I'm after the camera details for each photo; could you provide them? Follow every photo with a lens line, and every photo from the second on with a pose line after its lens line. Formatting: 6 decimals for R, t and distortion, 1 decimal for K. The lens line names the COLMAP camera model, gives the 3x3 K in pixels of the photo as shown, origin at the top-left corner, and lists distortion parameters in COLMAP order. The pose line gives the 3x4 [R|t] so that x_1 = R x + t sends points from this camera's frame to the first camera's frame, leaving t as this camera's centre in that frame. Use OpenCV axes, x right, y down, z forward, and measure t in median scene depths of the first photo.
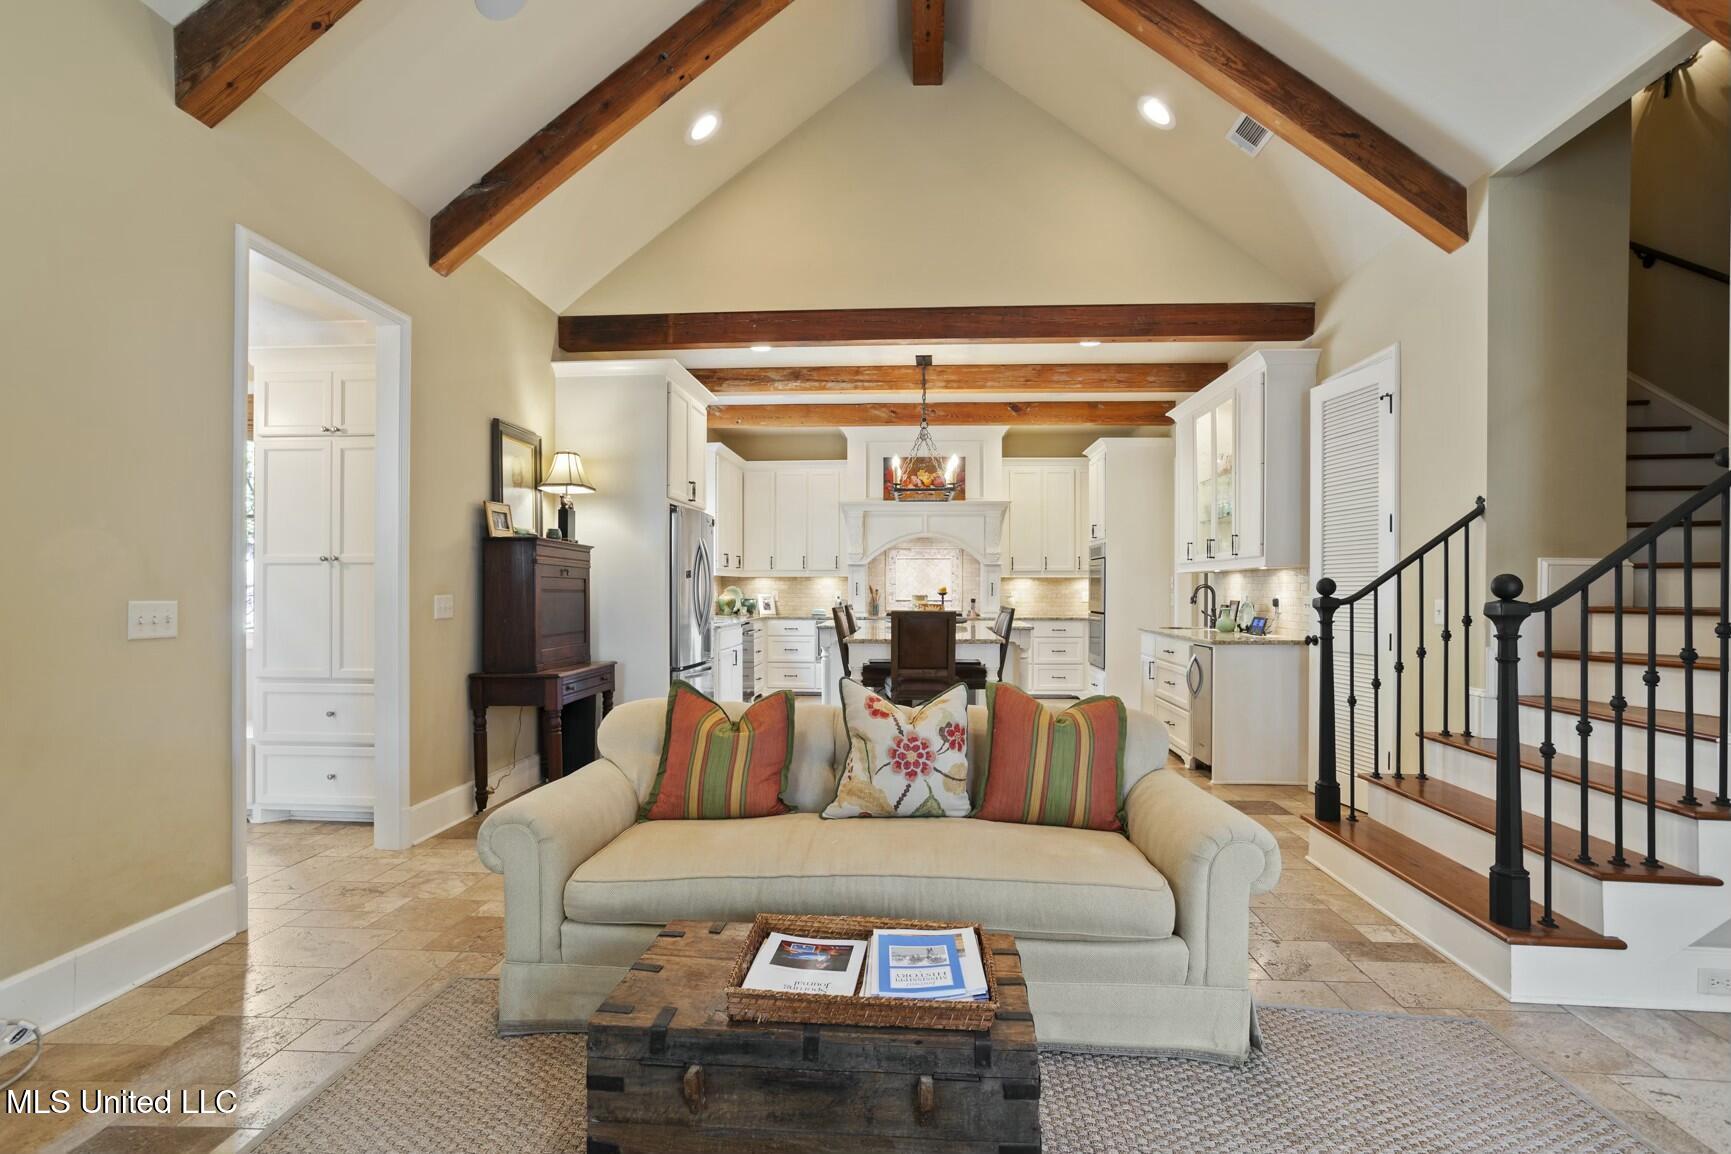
lens RADIAL K [[808.1, 0, 866.7], [0, 808.1, 581.0], [0, 0, 1]] dist [-0.002933, -0.000037]
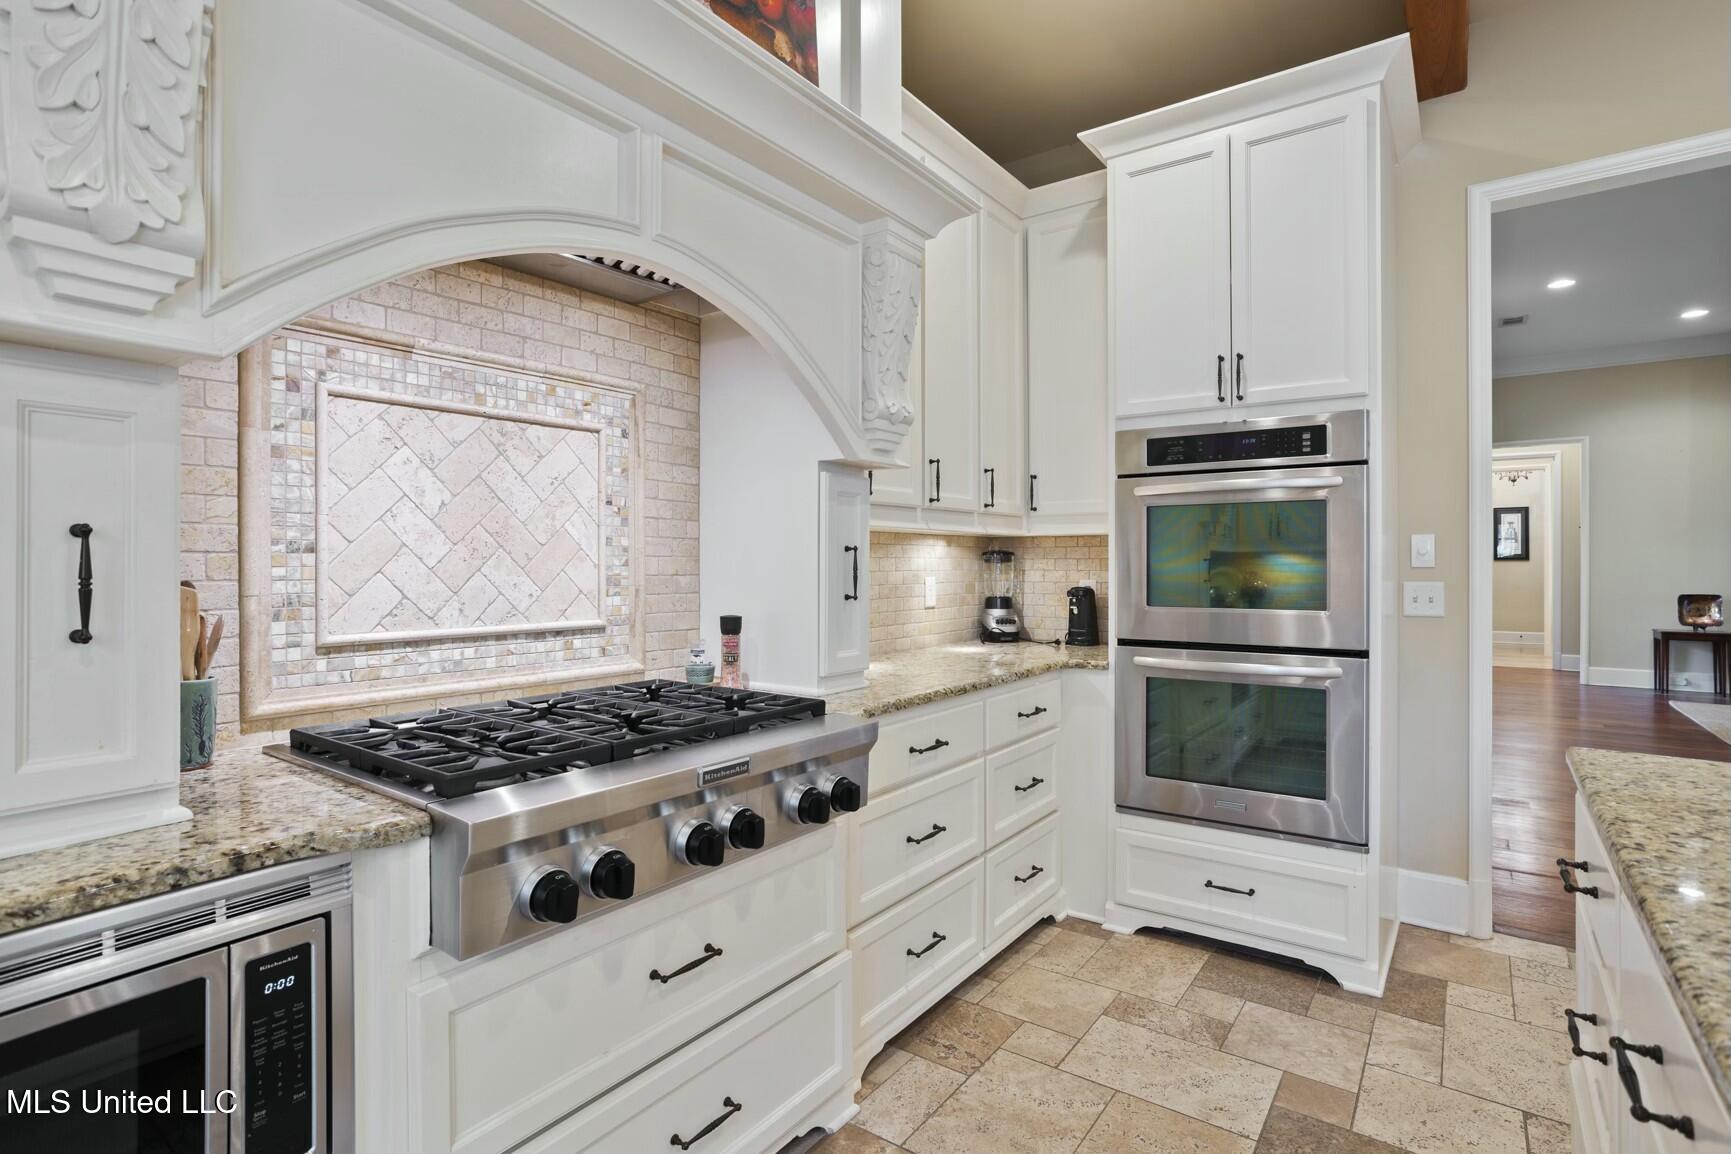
lens RADIAL K [[839.5, 0, 869.4], [0, 839.5, 561.1], [0, 0, 1]] dist [-0.014278, 0.000713]
pose [[0.524165, 0.000673, 0.851616, -0.050240], [-0.001857, 0.999998, 0.000353, 0.006771], [-0.851614, -0.001767, 0.524166, 0.866919]]
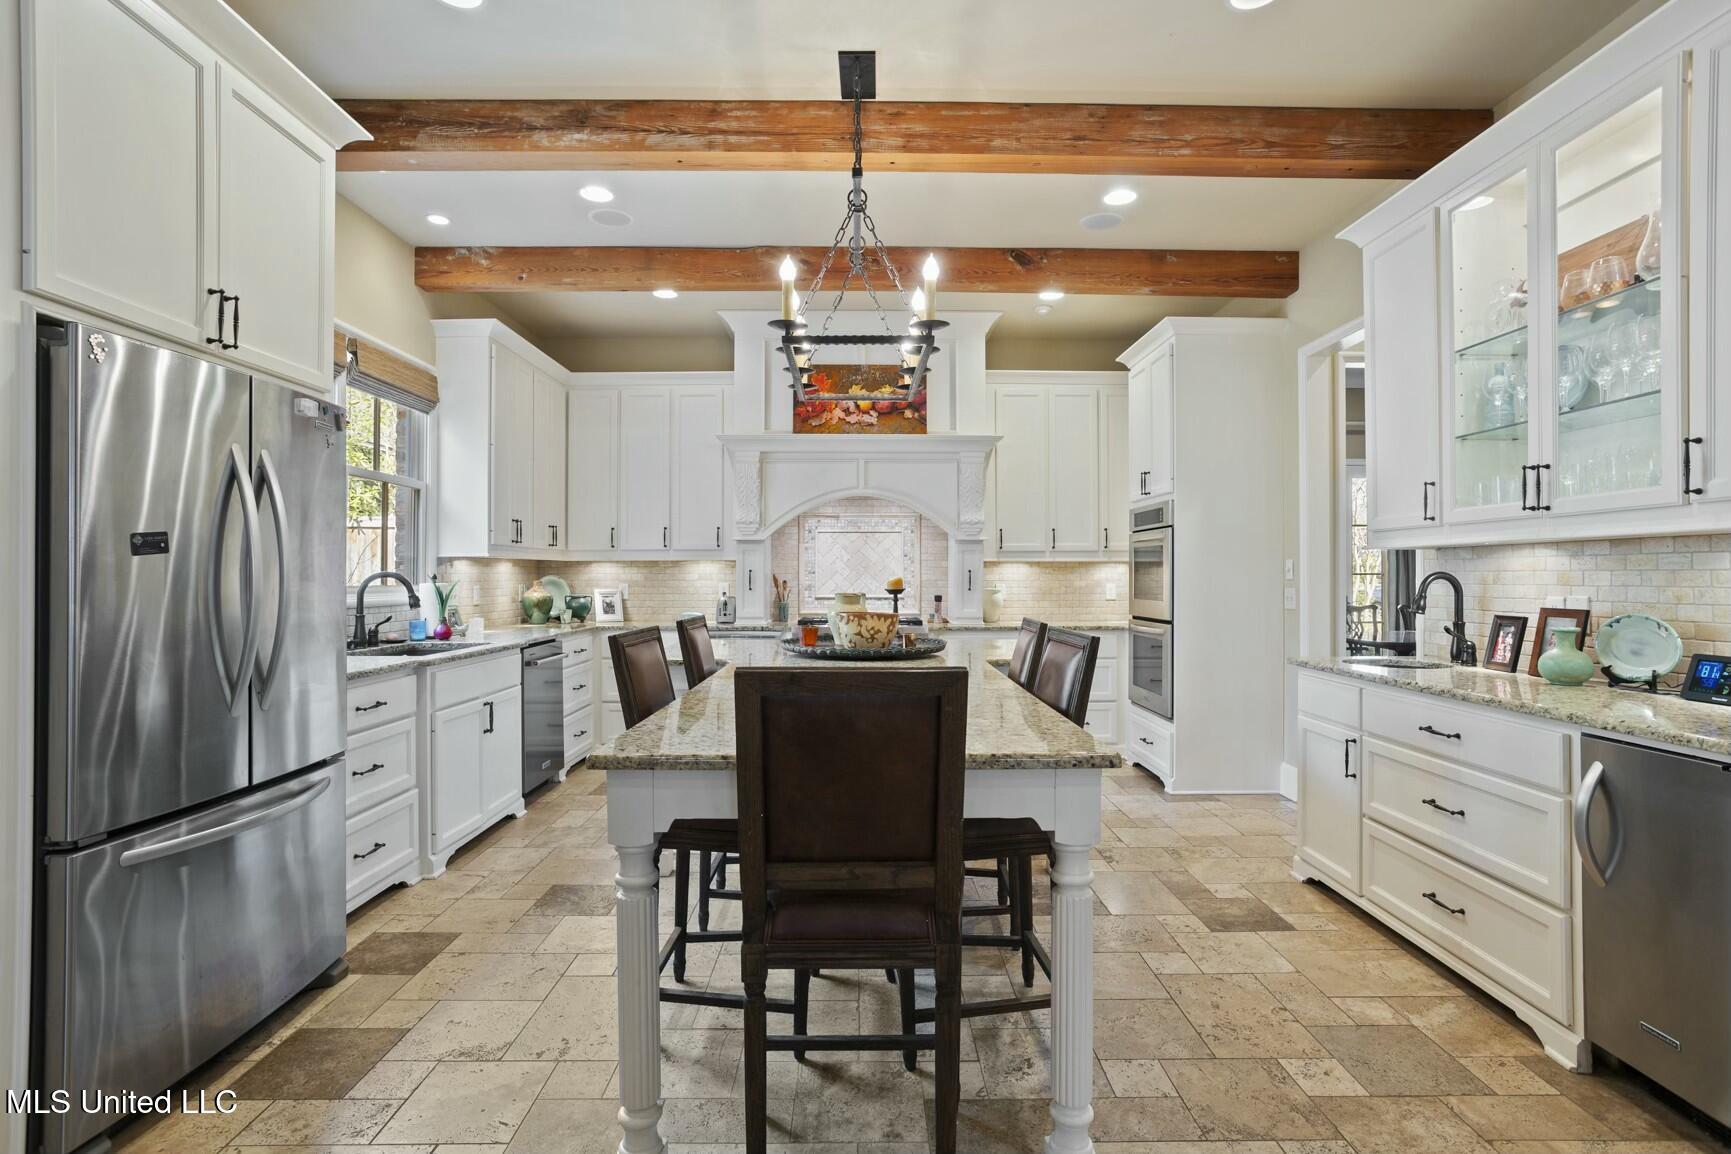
lens RADIAL K [[839.5, 0, 869.4], [0, 839.5, 561.1], [0, 0, 1]] dist [-0.014278, 0.000713]
pose [[0.996801, -0.000021, 0.079918, 0.027342], [0.000718, 0.999962, -0.008690, 0.000999], [-0.079915, 0.008719, 0.996764, 0.365498]]
